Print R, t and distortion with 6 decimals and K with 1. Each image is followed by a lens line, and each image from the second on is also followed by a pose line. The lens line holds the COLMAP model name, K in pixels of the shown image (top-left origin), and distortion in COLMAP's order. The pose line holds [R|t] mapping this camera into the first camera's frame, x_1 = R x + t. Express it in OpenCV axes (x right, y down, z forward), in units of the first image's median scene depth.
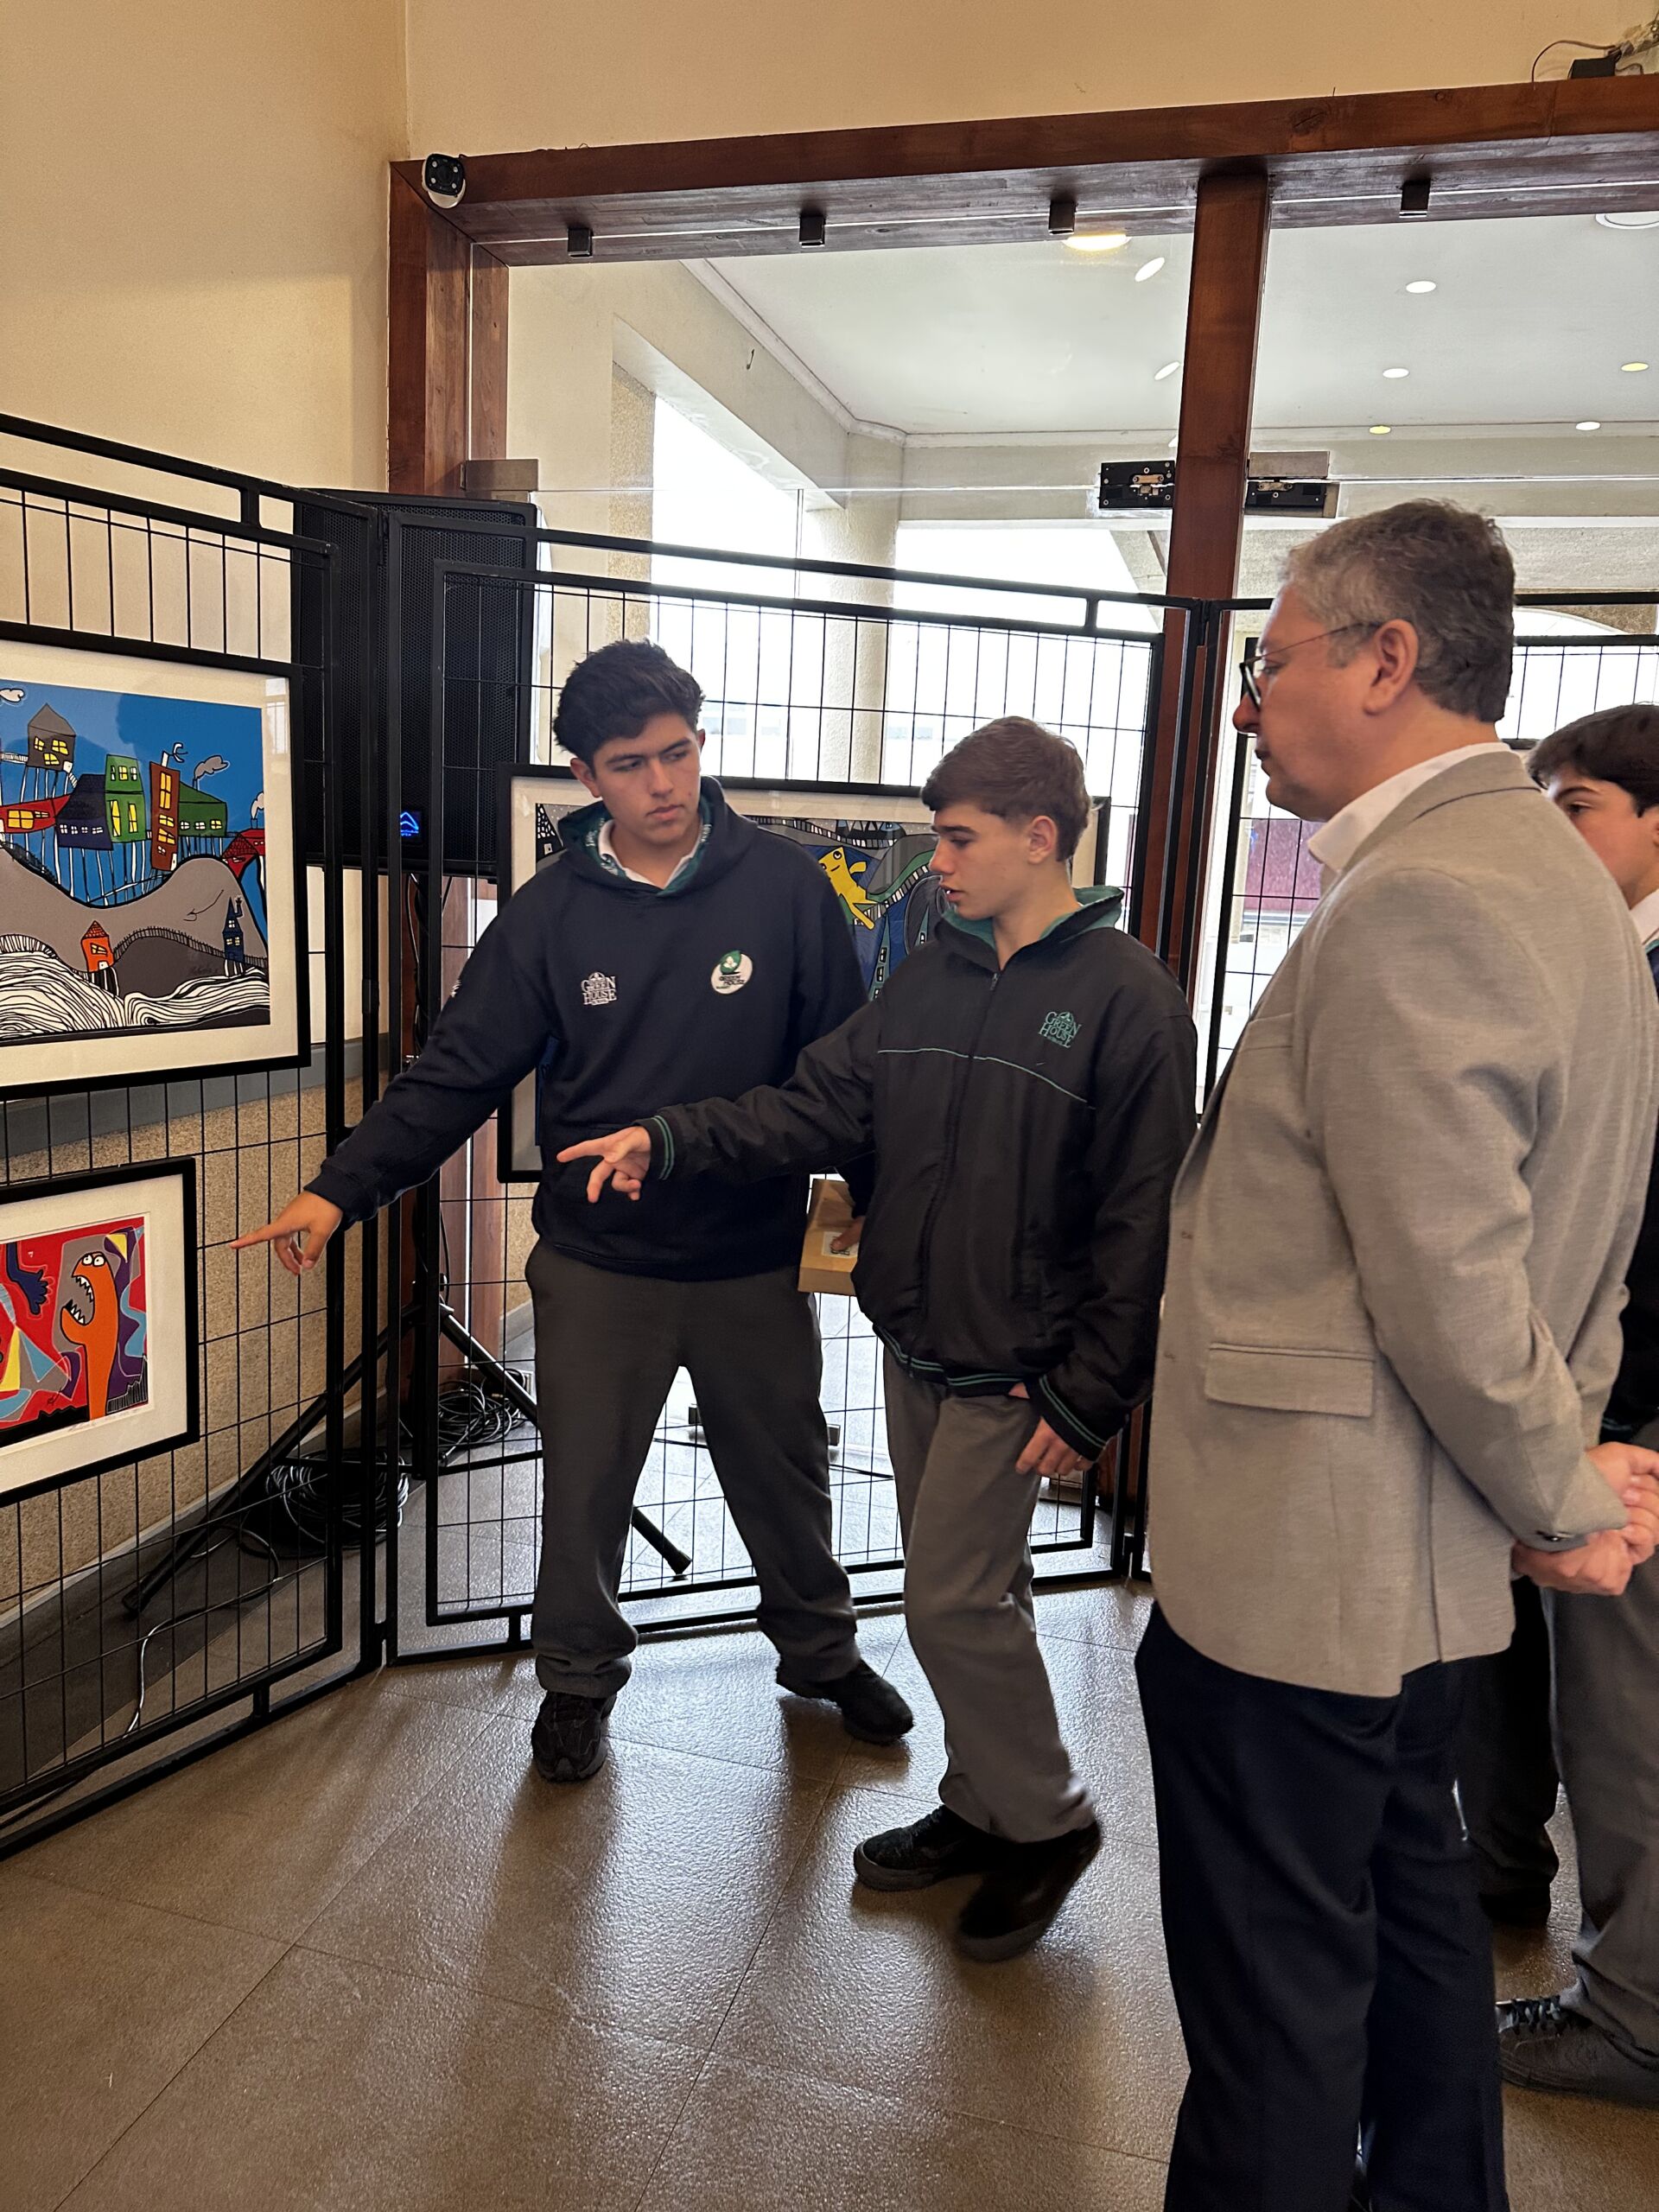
lens RADIAL K [[1569.0, 0, 837.6], [0, 1569.0, 1156.5], [0, 0, 1]] dist [-0.002448, 0.003182]
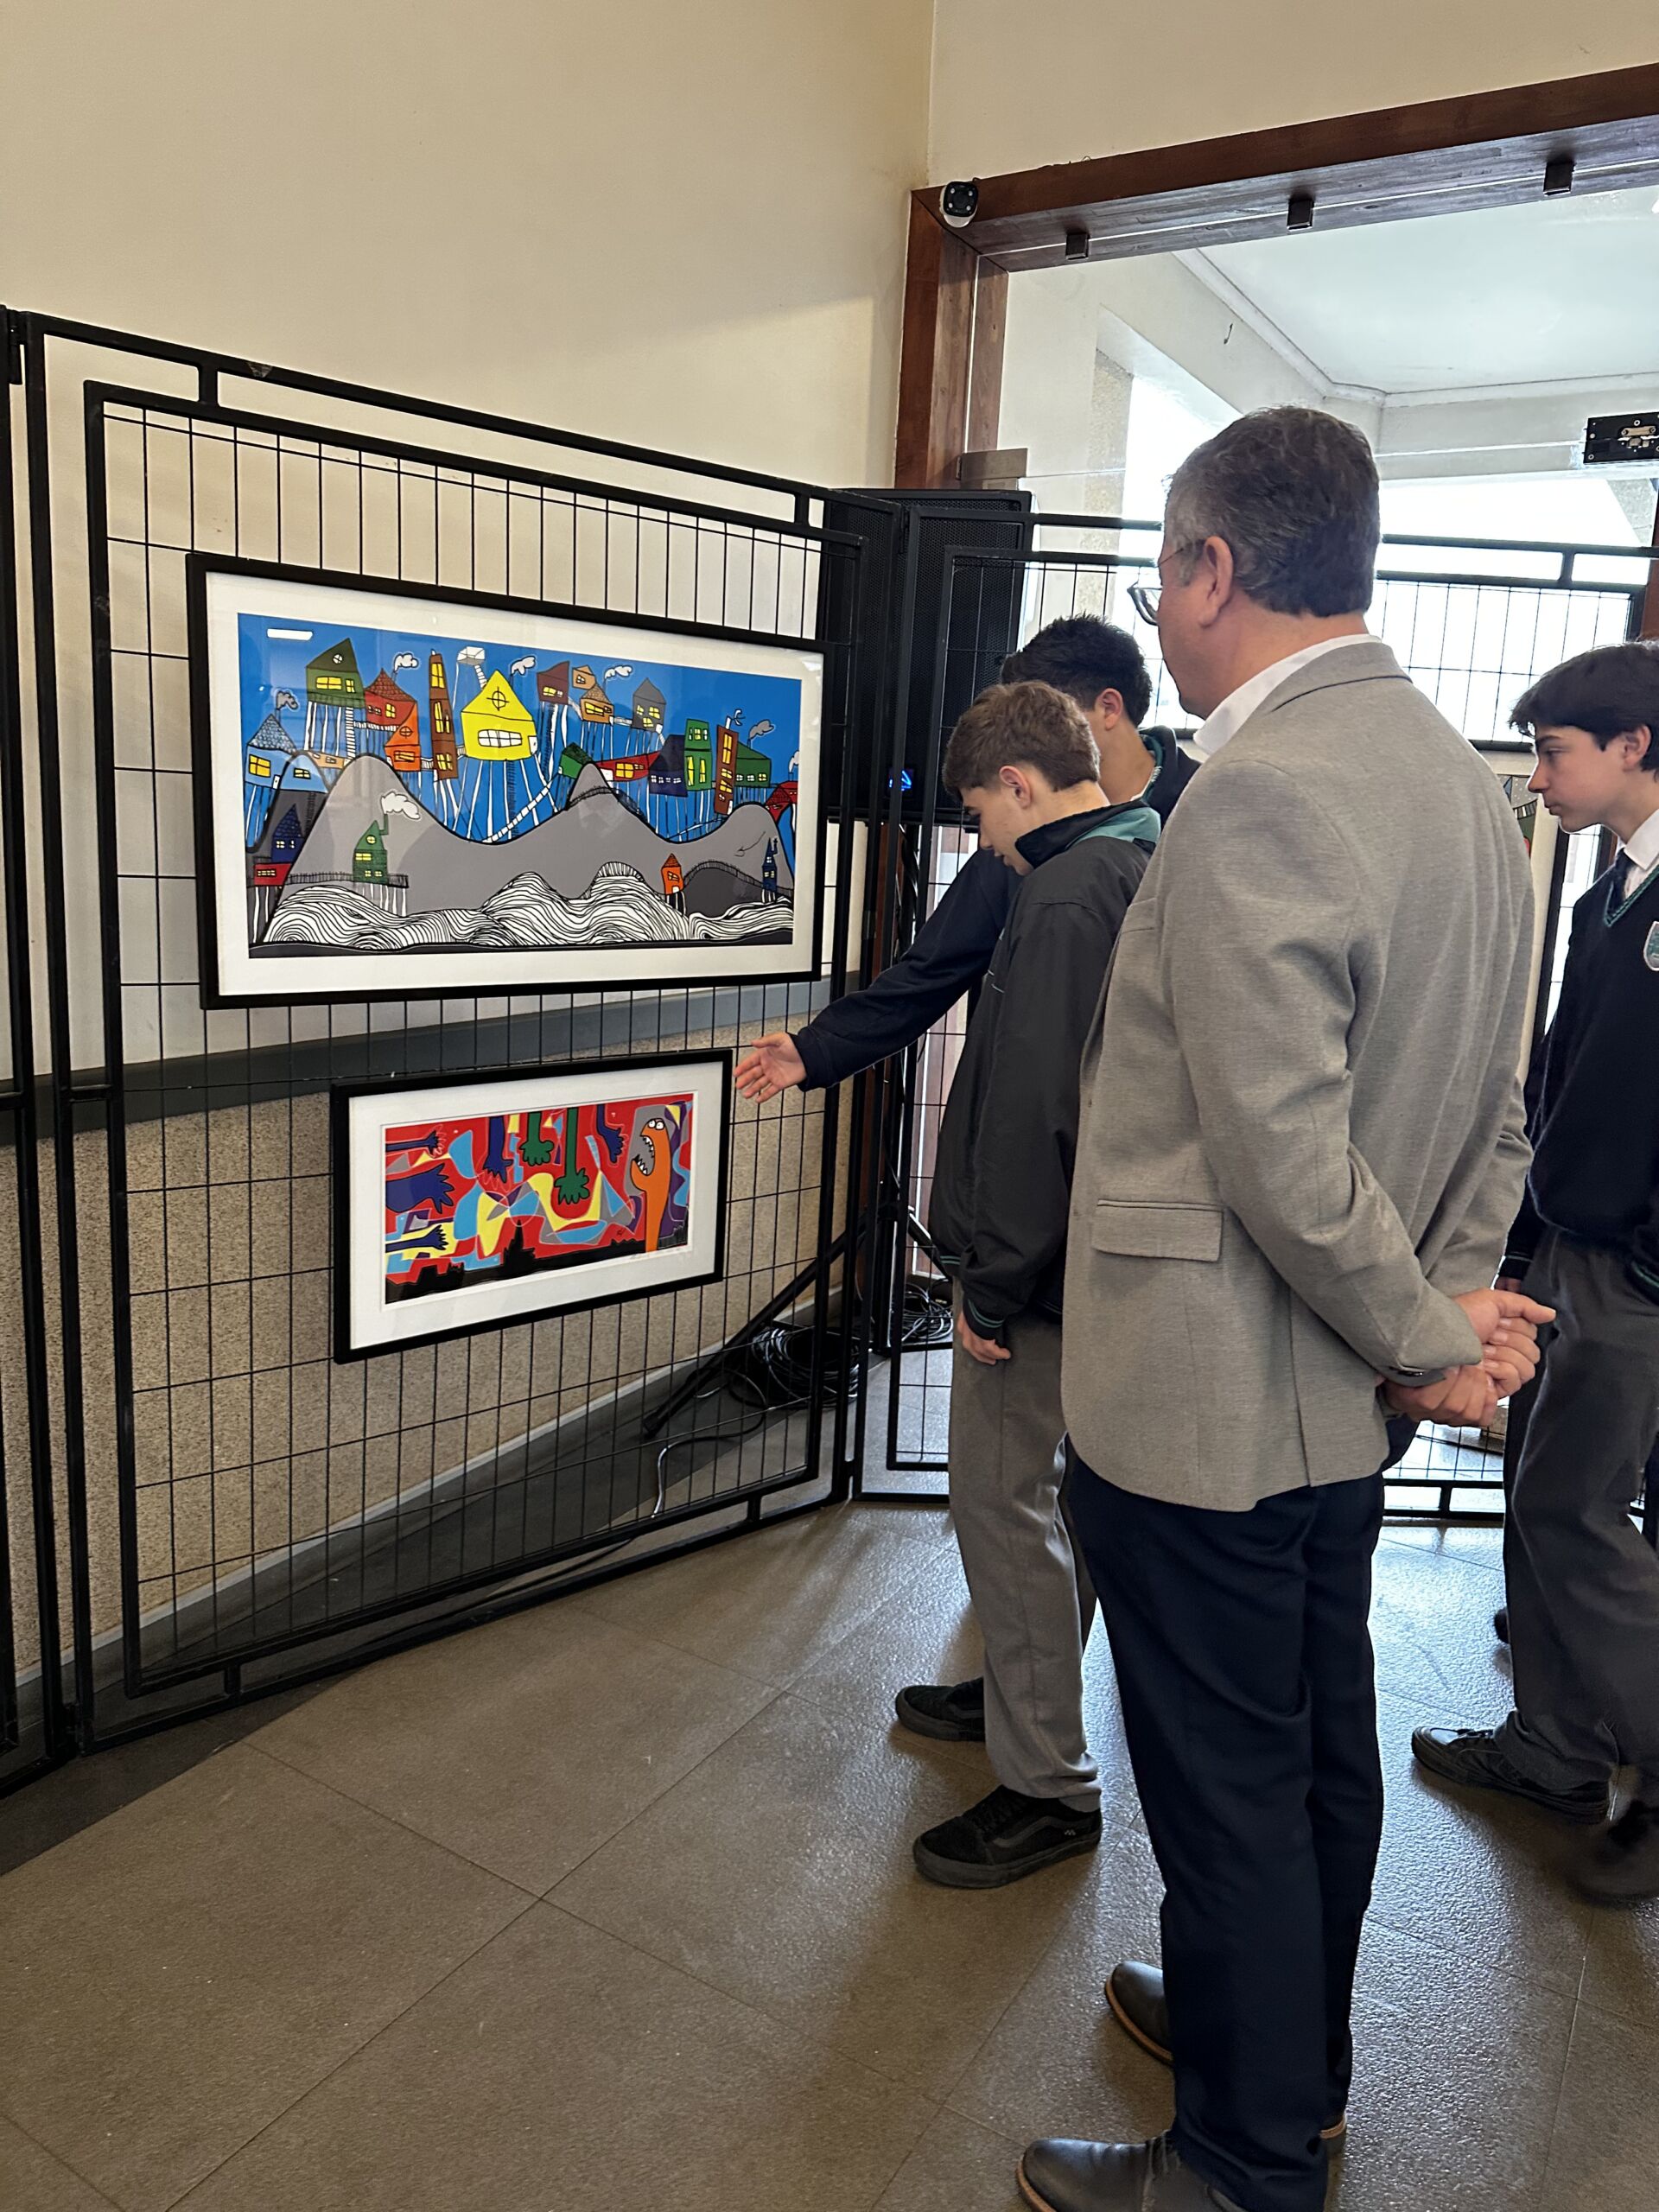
lens RADIAL K [[1536.8, 0, 825.9], [0, 1536.8, 1113.2], [0, 0, 1]] dist [0.043434, -0.071641]
pose [[0.960300, 0.053497, -0.273793, -0.008294], [-0.054934, 0.998487, 0.002424, 0.034429], [0.273509, 0.012713, 0.961785, -0.100342]]
